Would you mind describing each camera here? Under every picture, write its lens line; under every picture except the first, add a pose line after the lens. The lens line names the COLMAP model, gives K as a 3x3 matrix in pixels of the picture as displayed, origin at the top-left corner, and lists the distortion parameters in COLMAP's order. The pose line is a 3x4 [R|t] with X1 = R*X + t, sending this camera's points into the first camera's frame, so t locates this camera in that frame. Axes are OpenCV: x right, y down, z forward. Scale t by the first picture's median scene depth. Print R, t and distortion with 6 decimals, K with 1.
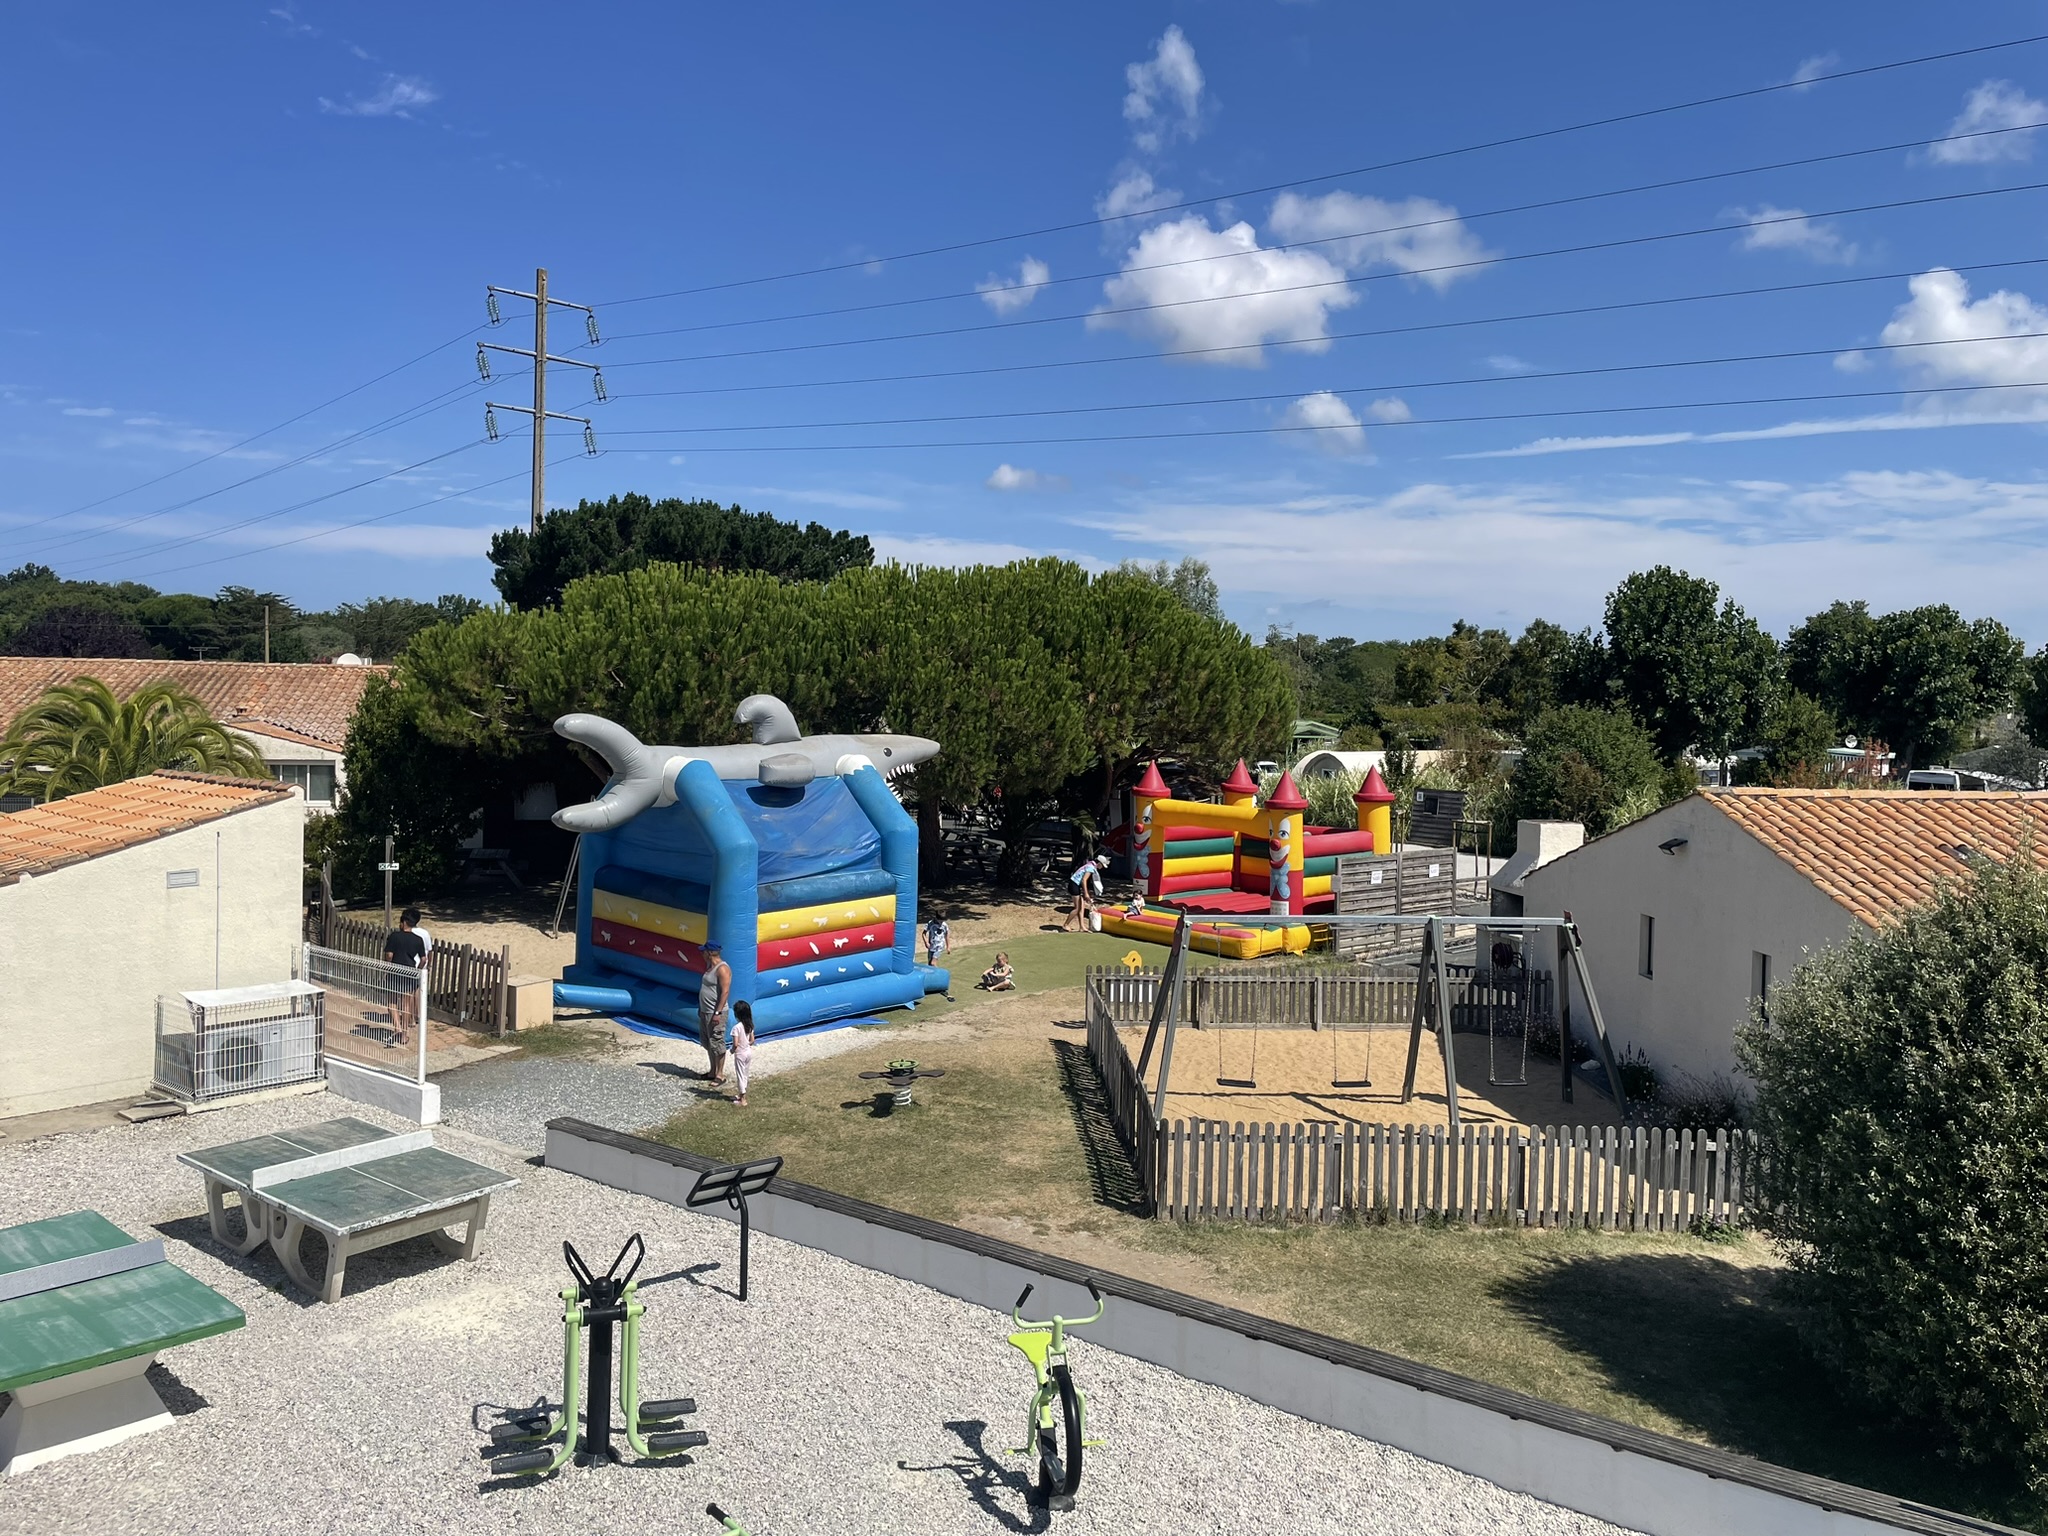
lens RADIAL K [[1547.4, 0, 1037.9], [0, 1547.4, 763.7], [0, 0, 1]] dist [0.120289, -0.148111]
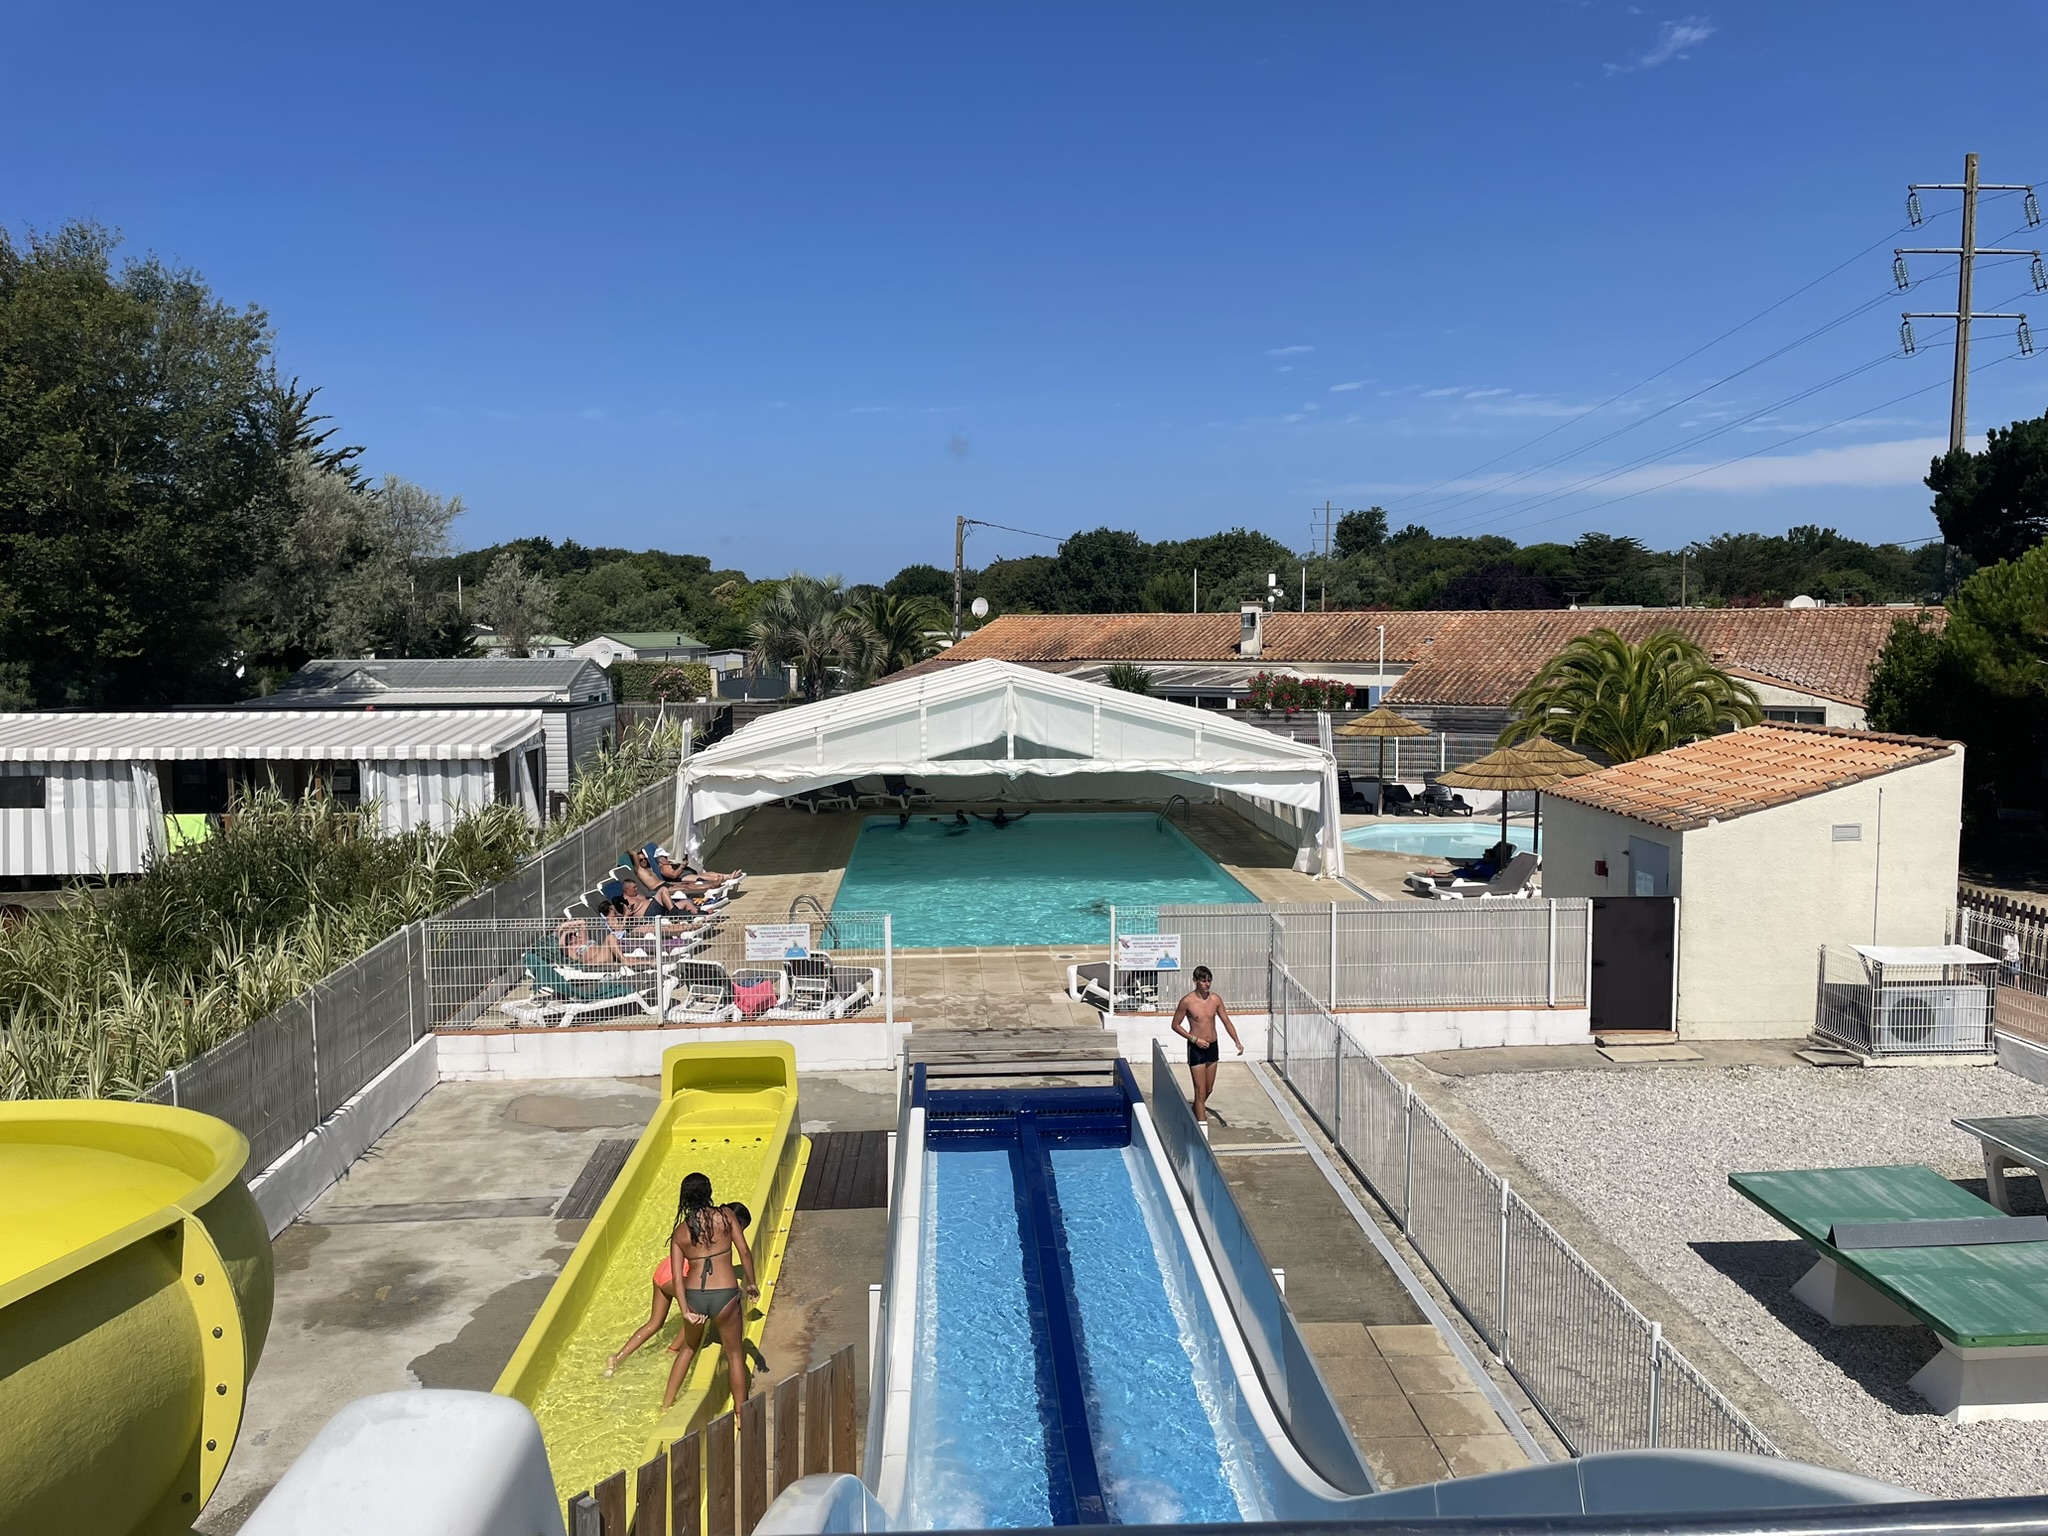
lens RADIAL K [[1547.4, 0, 1037.9], [0, 1547.4, 763.7], [0, 0, 1]] dist [0.120289, -0.148111]
pose [[0.707060, 0.044812, -0.705732, -0.167488], [-0.016342, 0.998759, 0.047047, -0.008951], [0.706964, -0.021732, 0.706915, -0.068448]]
